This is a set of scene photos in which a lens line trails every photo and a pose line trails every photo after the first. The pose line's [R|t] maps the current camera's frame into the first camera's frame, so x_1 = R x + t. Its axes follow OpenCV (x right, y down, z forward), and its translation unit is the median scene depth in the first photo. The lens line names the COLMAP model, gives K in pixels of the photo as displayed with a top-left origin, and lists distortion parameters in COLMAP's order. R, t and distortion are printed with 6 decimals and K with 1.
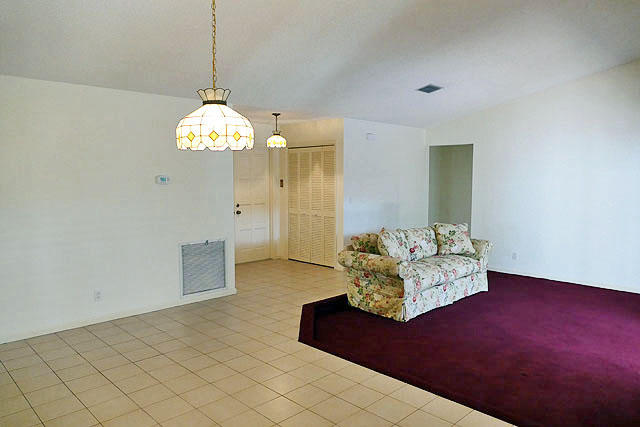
lens RADIAL K [[453.7, 0, 320.0], [0, 453.7, 213.5], [0, 0, 1]] dist [-0.014942, 0.001008]
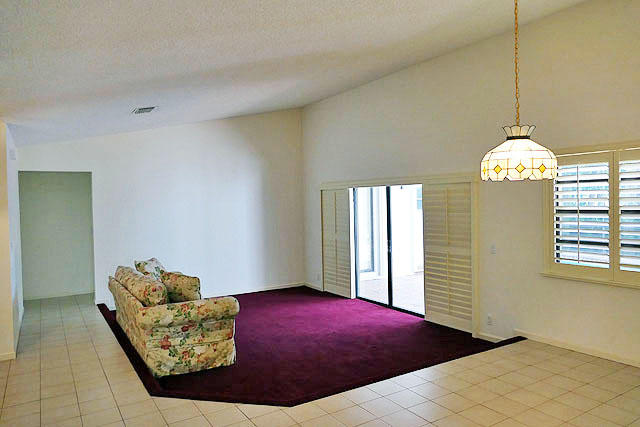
lens RADIAL K [[453.7, 0, 320.0], [0, 453.7, 213.5], [0, 0, 1]] dist [-0.014942, 0.001008]
pose [[0.203947, -0.027298, 0.978601, -0.664045], [0.093203, 0.995612, 0.008348, -0.057765], [-0.974535, 0.089506, 0.205596, 0.590515]]
